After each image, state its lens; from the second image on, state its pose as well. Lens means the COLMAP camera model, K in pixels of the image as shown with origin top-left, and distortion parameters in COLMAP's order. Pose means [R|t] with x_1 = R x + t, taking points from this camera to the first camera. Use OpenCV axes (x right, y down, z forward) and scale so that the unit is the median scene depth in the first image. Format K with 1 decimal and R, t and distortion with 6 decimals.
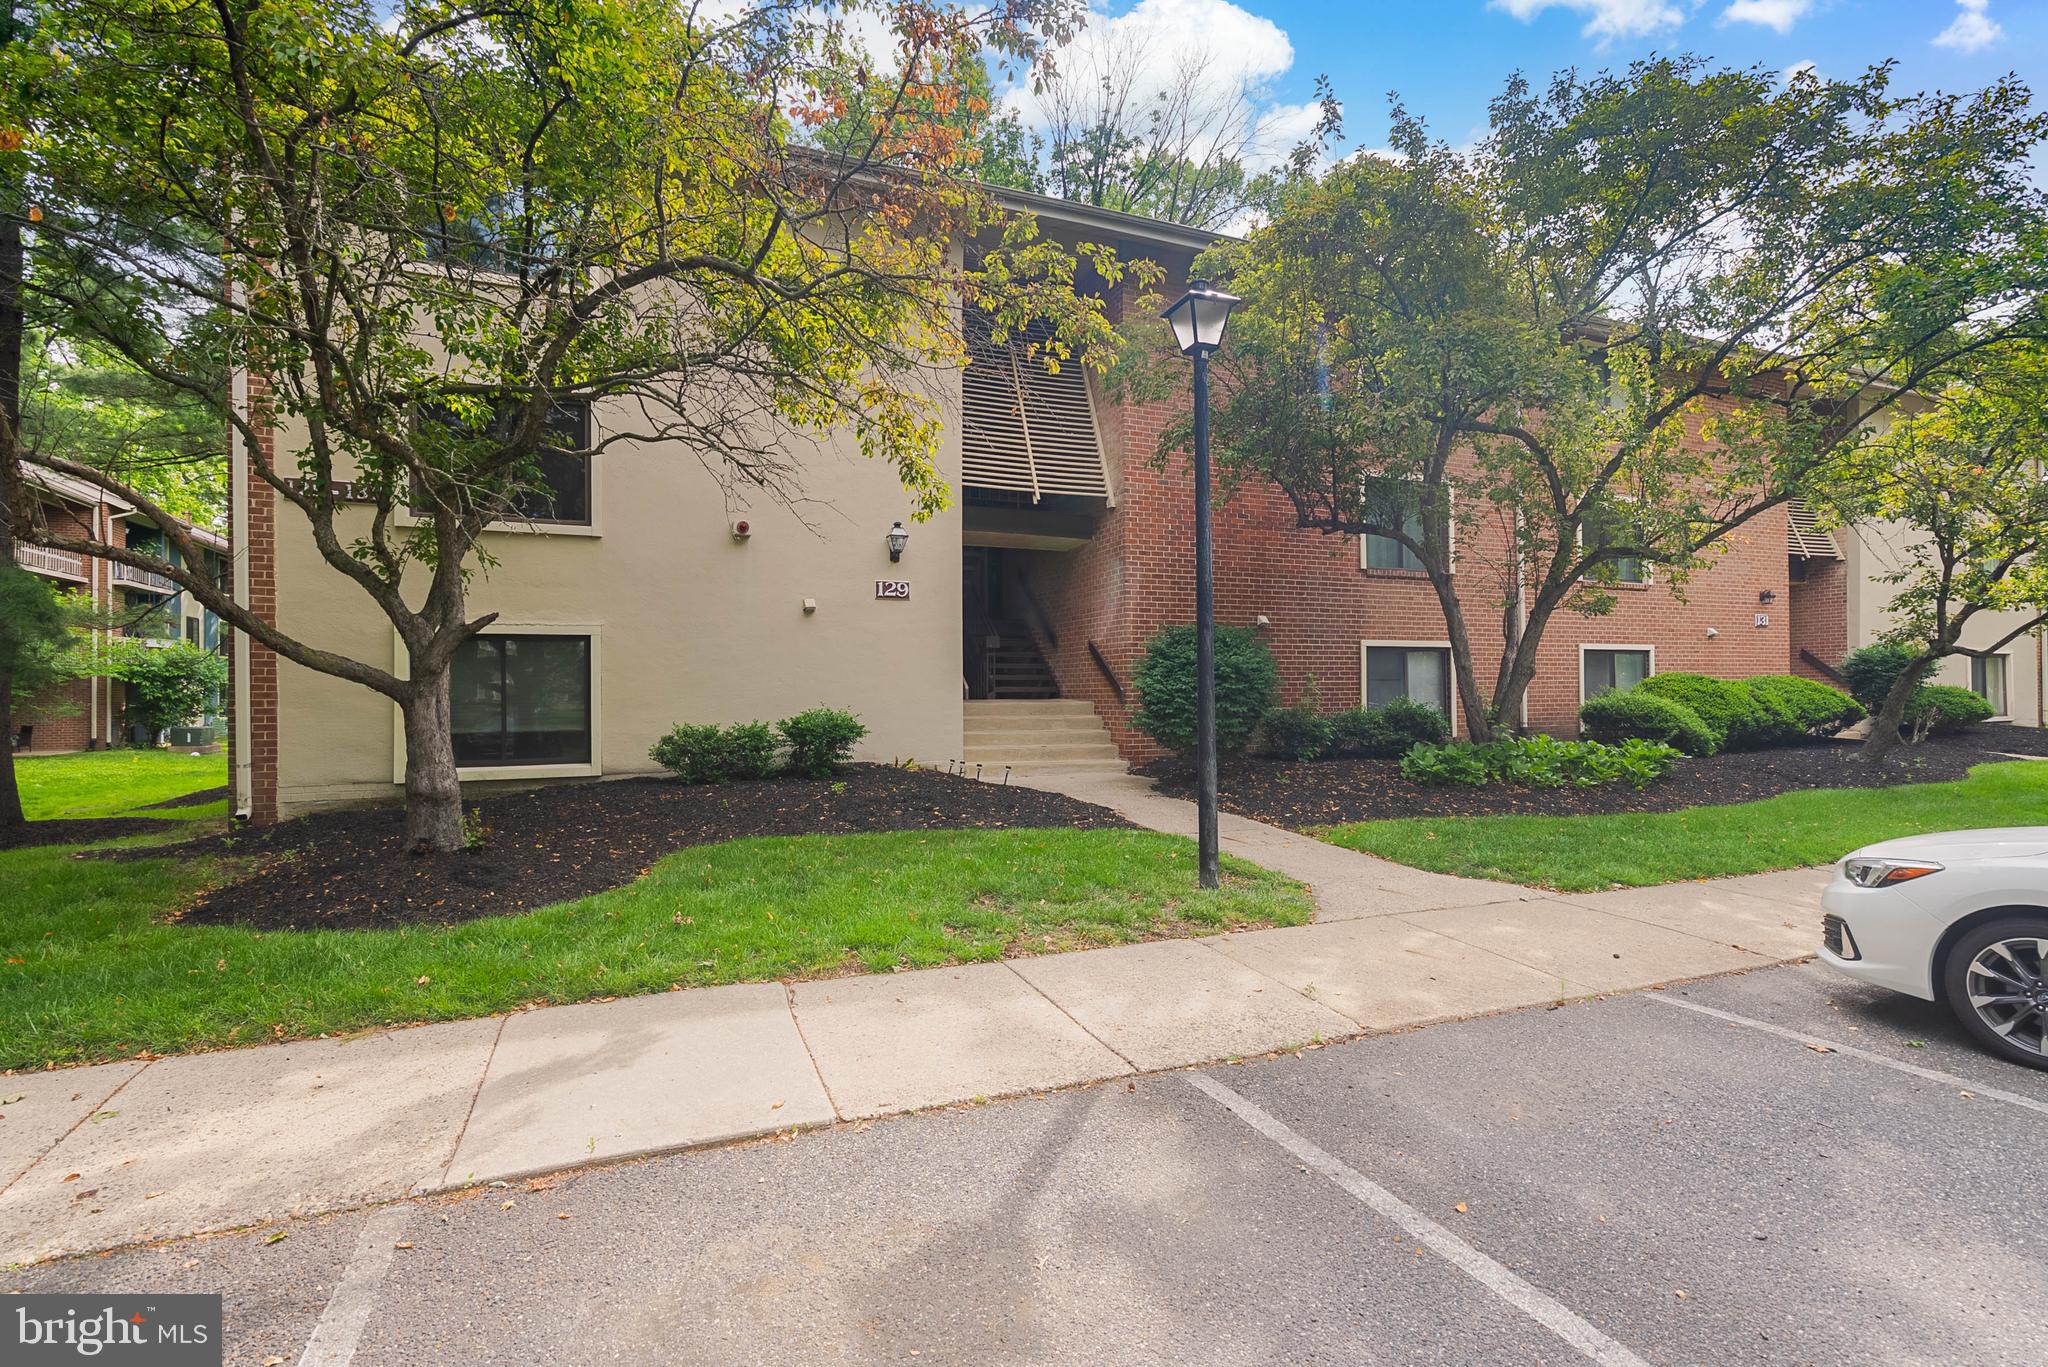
lens RADIAL K [[947.7, 0, 1023.7], [0, 947.7, 672.2], [0, 0, 1]] dist [-0.003222, -0.000070]
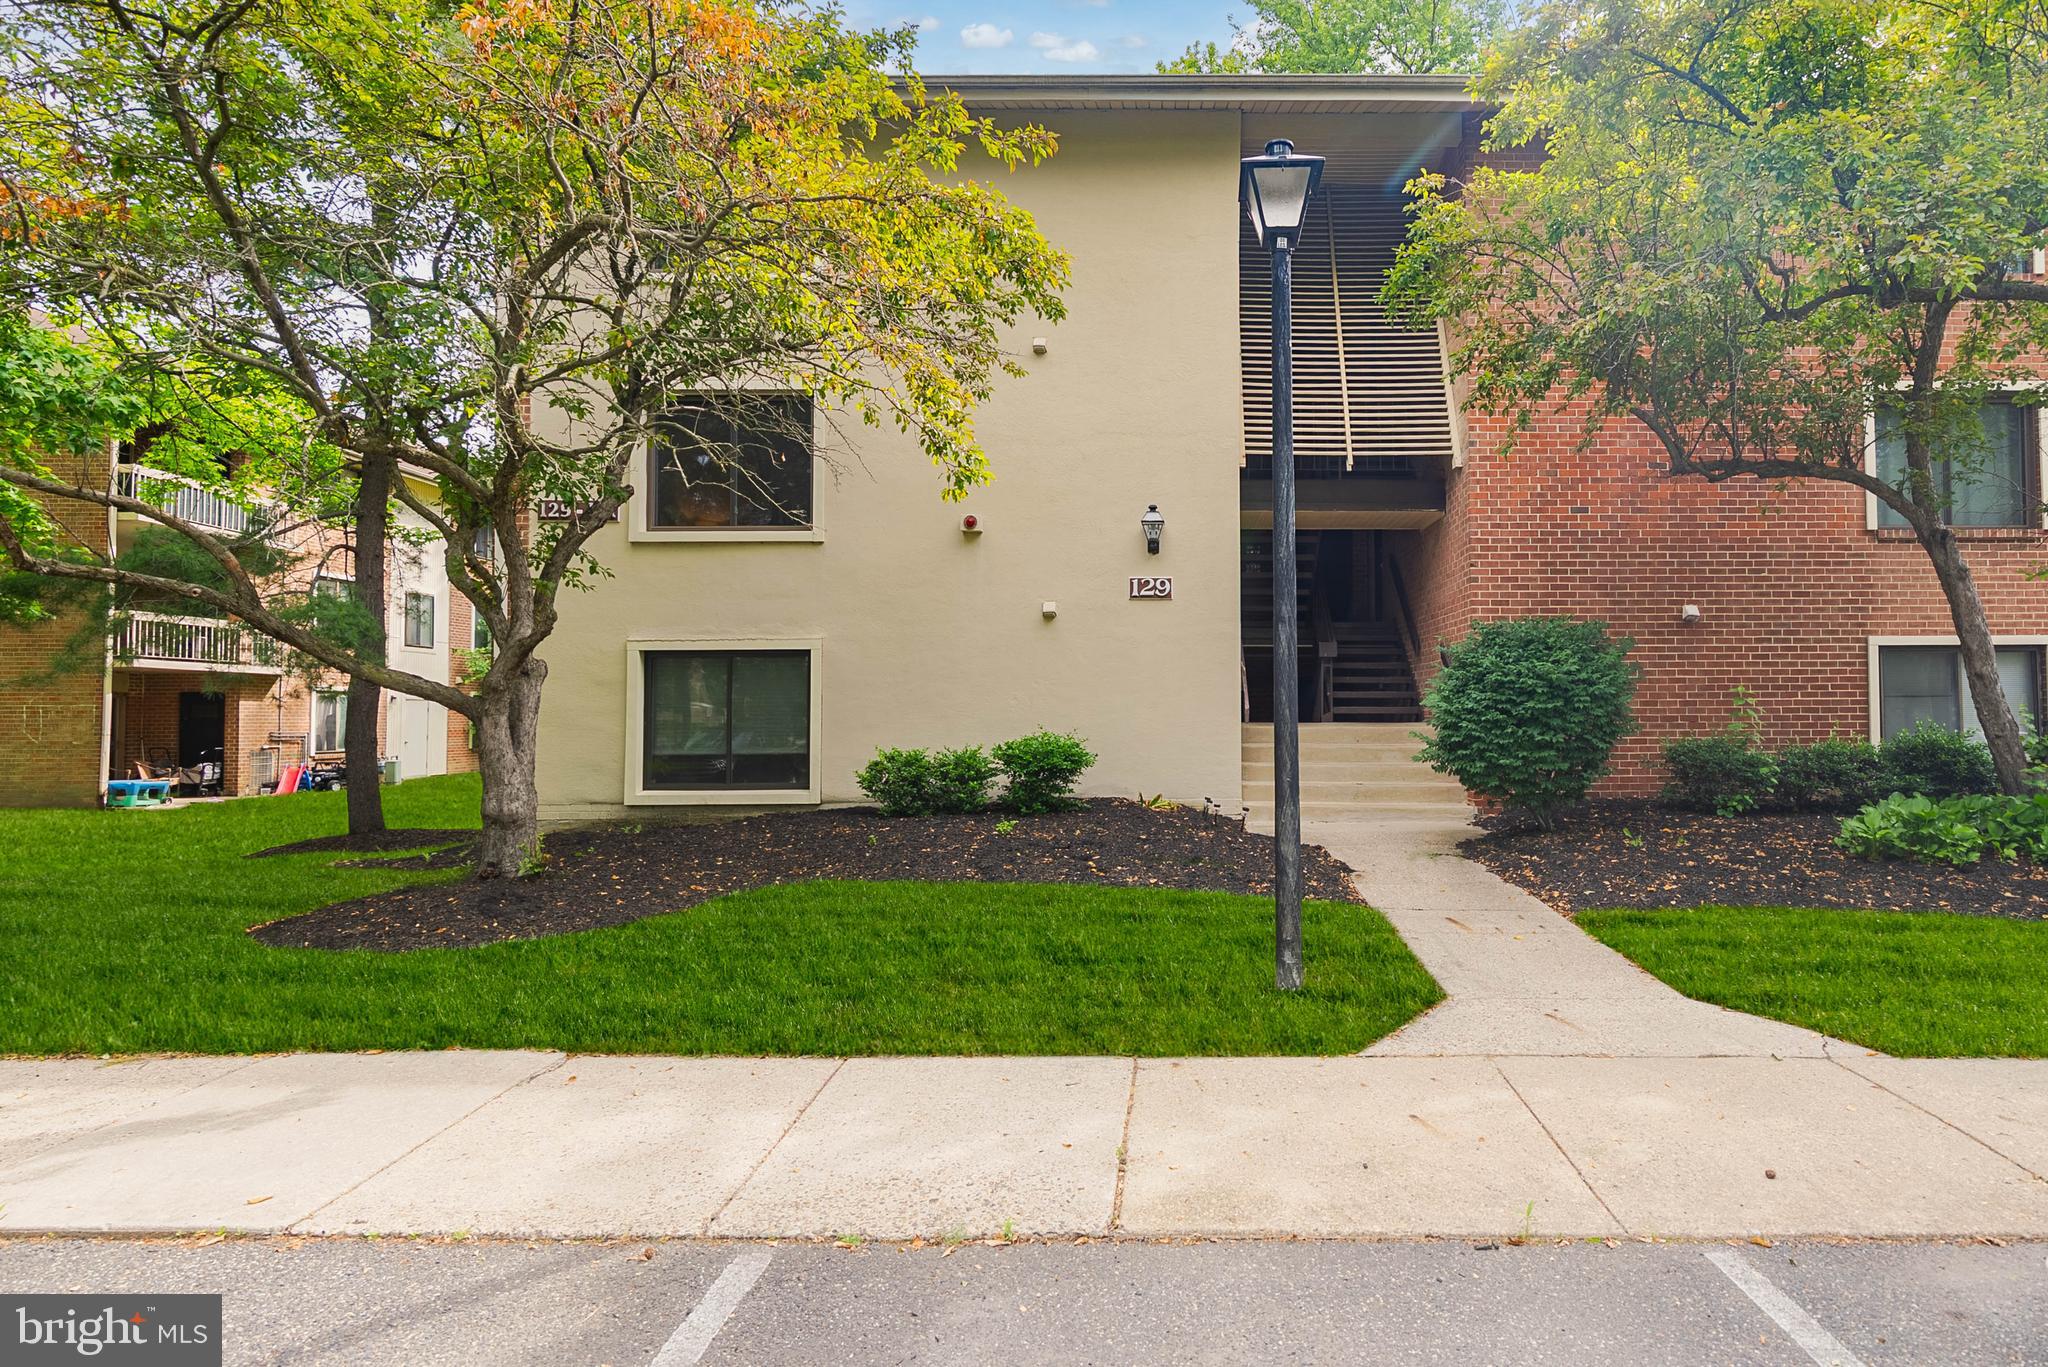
lens RADIAL K [[1133.9, 0, 1020.6], [0, 1133.9, 664.1], [0, 0, 1]] dist [-0.000046, -0.000348]
pose [[0.929955, -0.013125, -0.367438, 0.173640], [0.004870, 0.999715, -0.023385, 0.002138], [0.367640, 0.019958, 0.929754, 0.071571]]
